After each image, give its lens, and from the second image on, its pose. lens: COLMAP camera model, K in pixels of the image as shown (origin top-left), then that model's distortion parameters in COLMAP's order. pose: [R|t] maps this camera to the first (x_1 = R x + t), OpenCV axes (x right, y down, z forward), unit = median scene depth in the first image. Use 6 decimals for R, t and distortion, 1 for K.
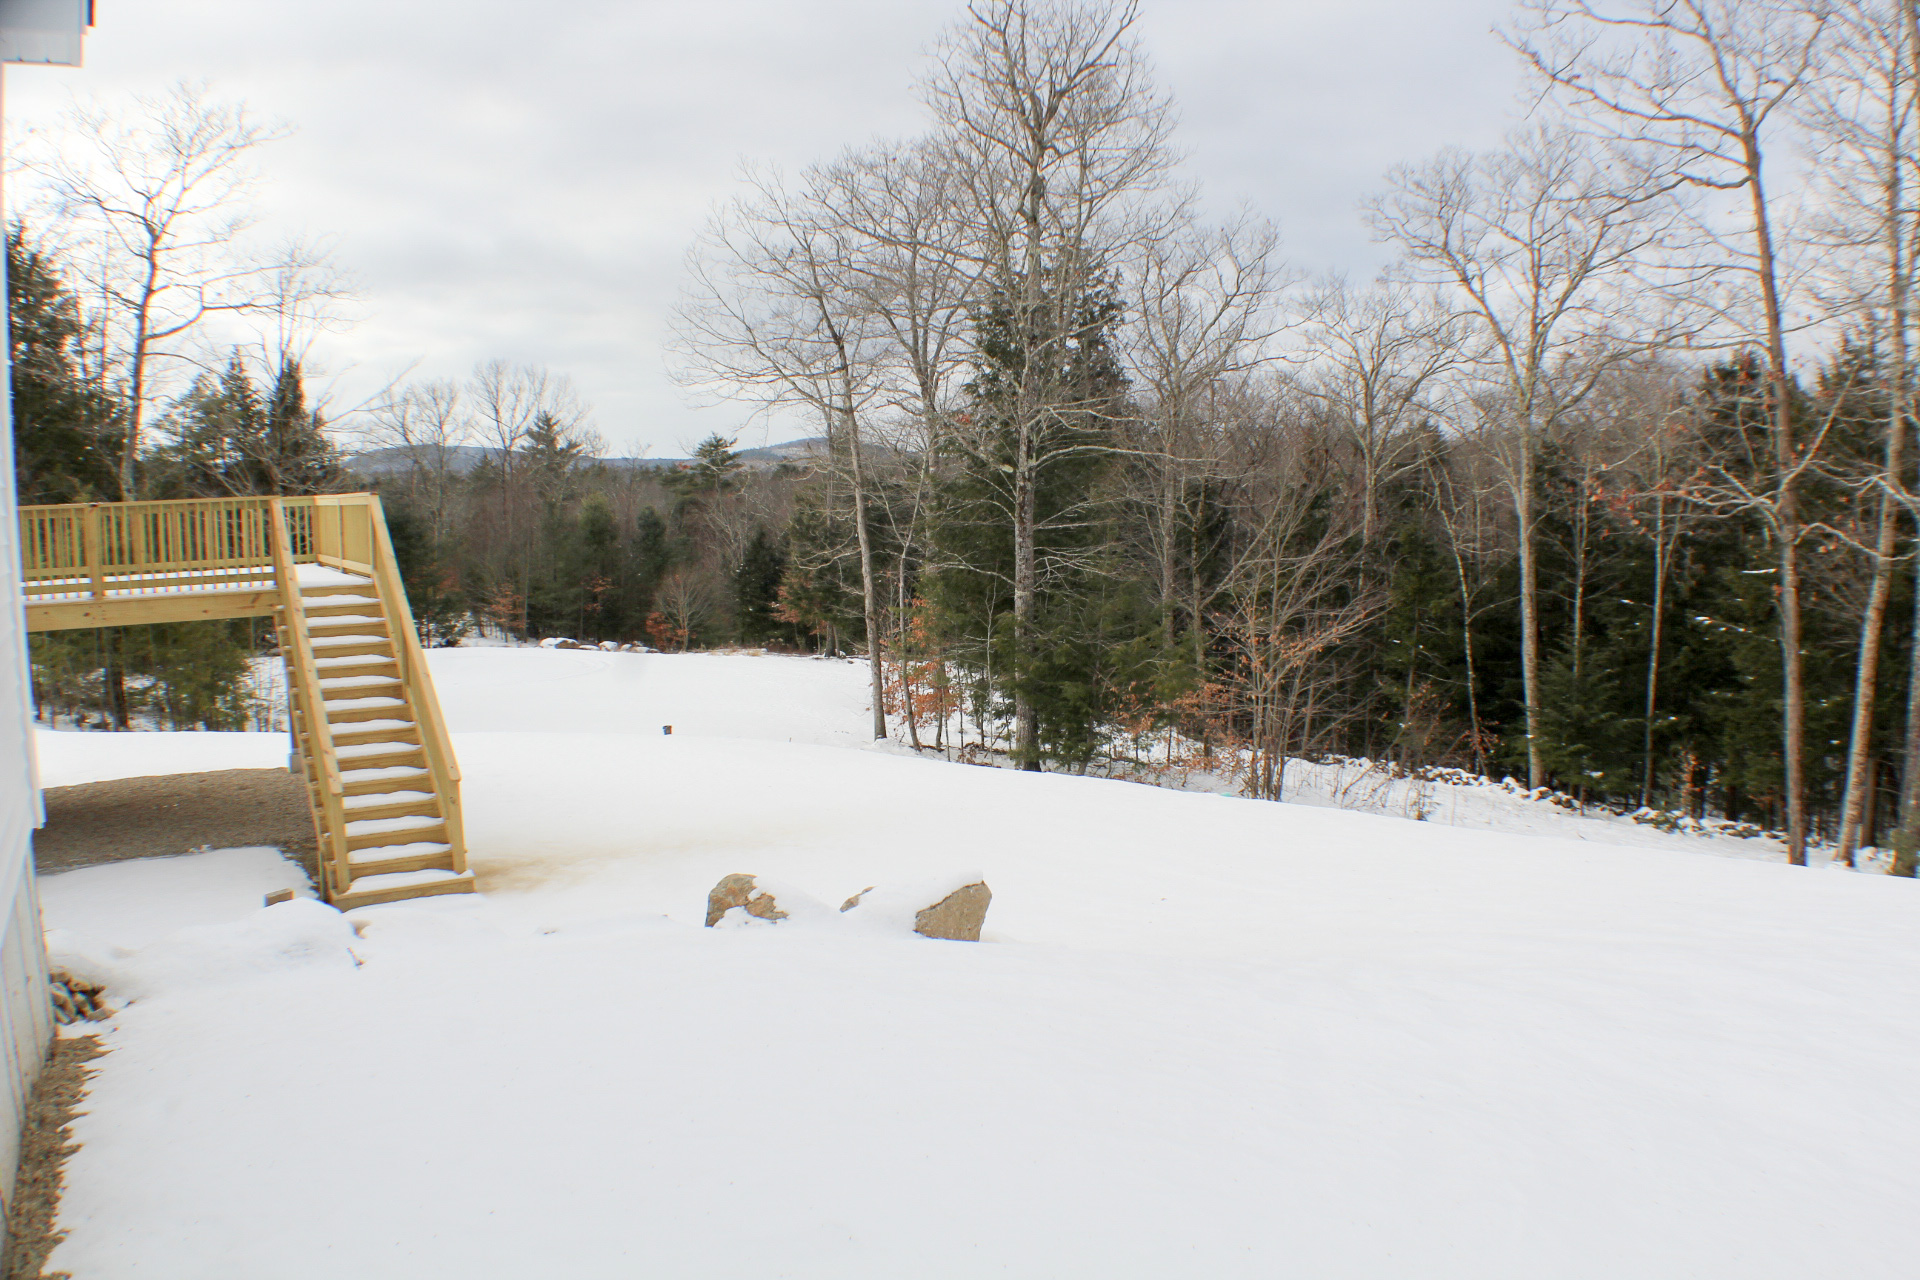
lens RADIAL K [[1415.8, 0, 929.5], [0, 1415.8, 643.3], [0, 0, 1]] dist [-0.165516, 0.072507]
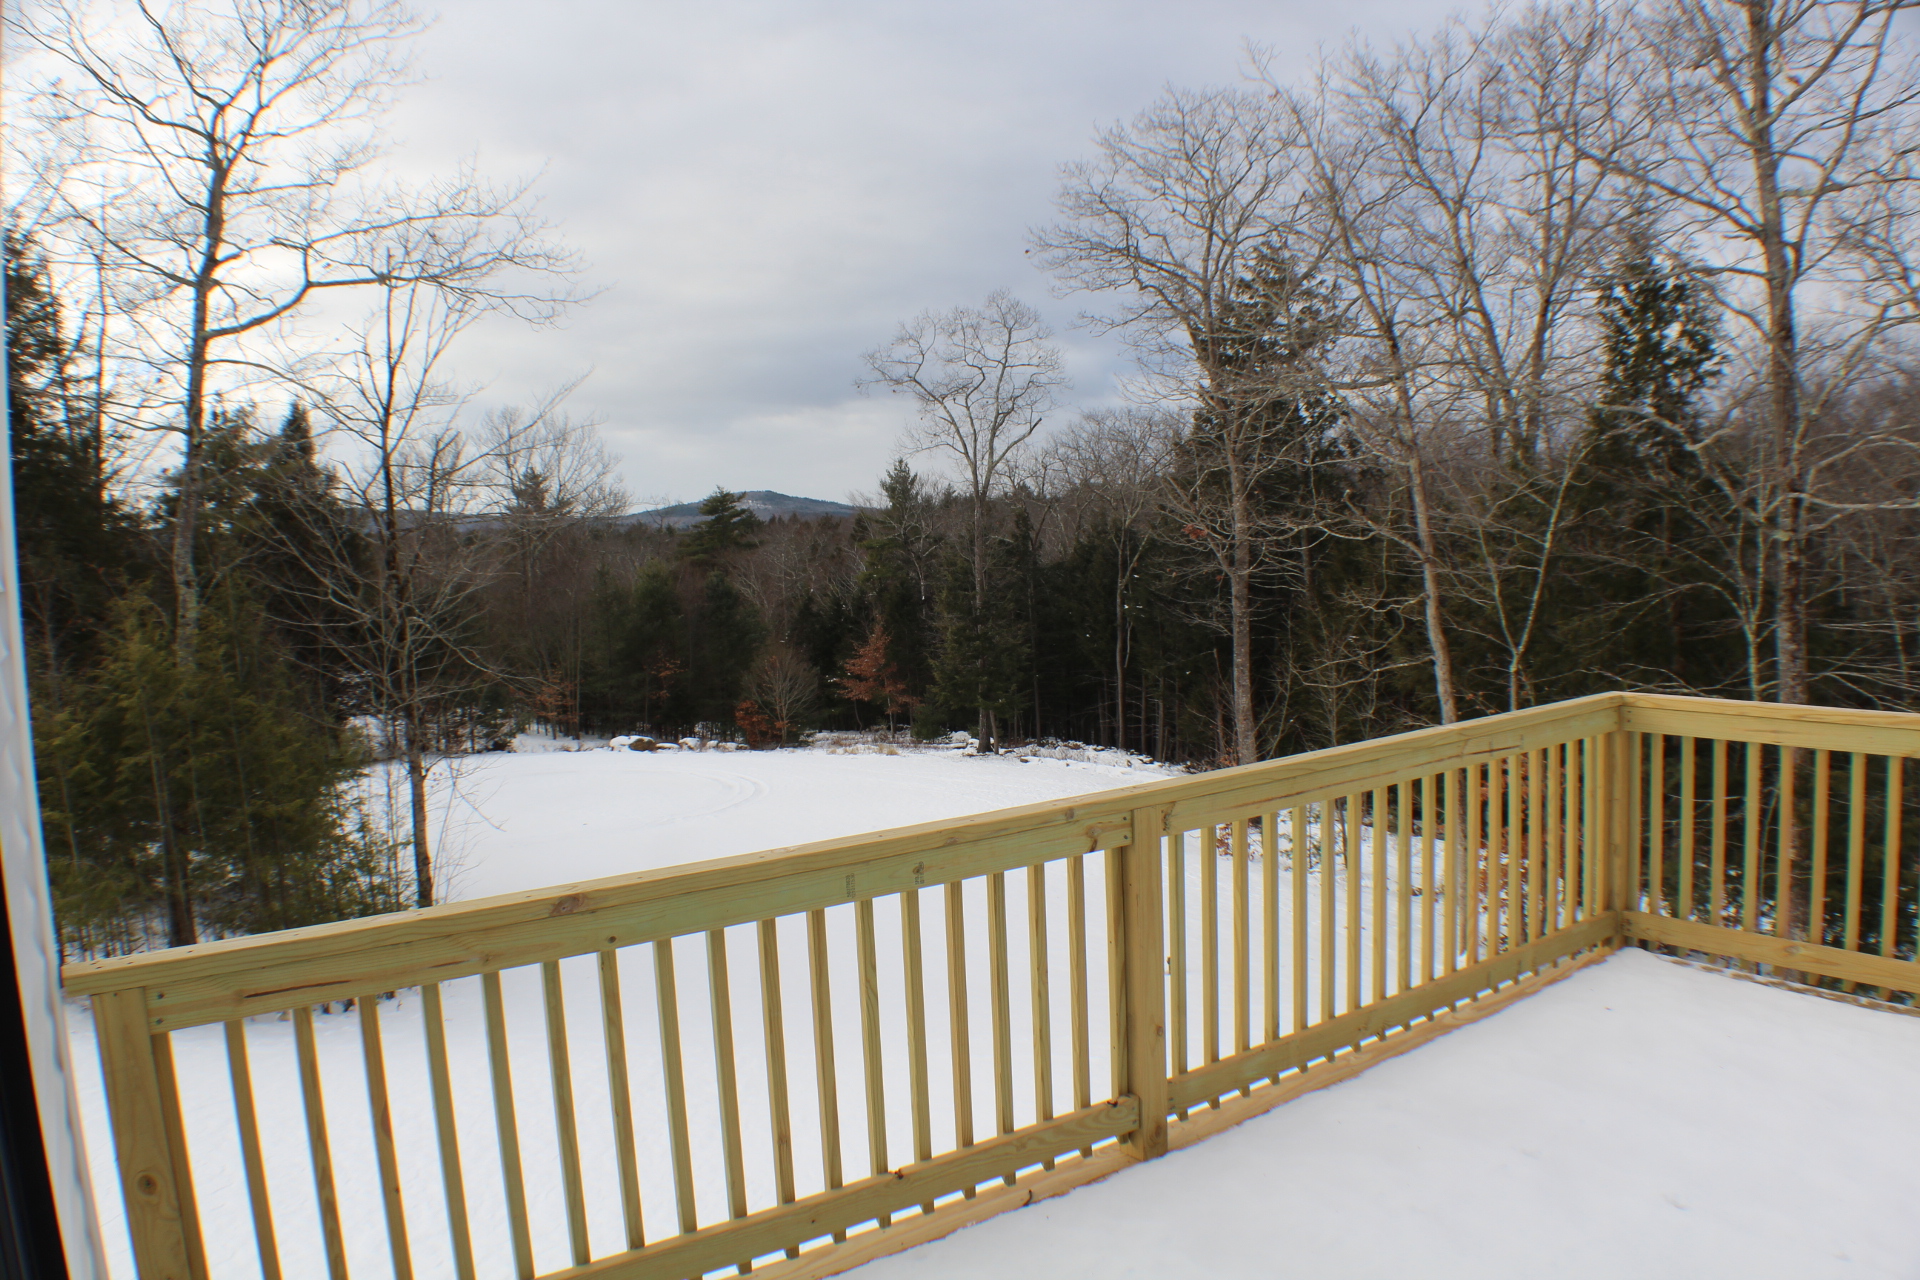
lens RADIAL K [[1415.8, 0, 929.5], [0, 1415.8, 643.3], [0, 0, 1]] dist [-0.165516, 0.072507]
pose [[0.998501, -0.027069, 0.047570, -0.139647], [0.028726, 0.998991, -0.034511, -0.027010], [-0.046588, 0.035825, 0.998272, 0.180158]]
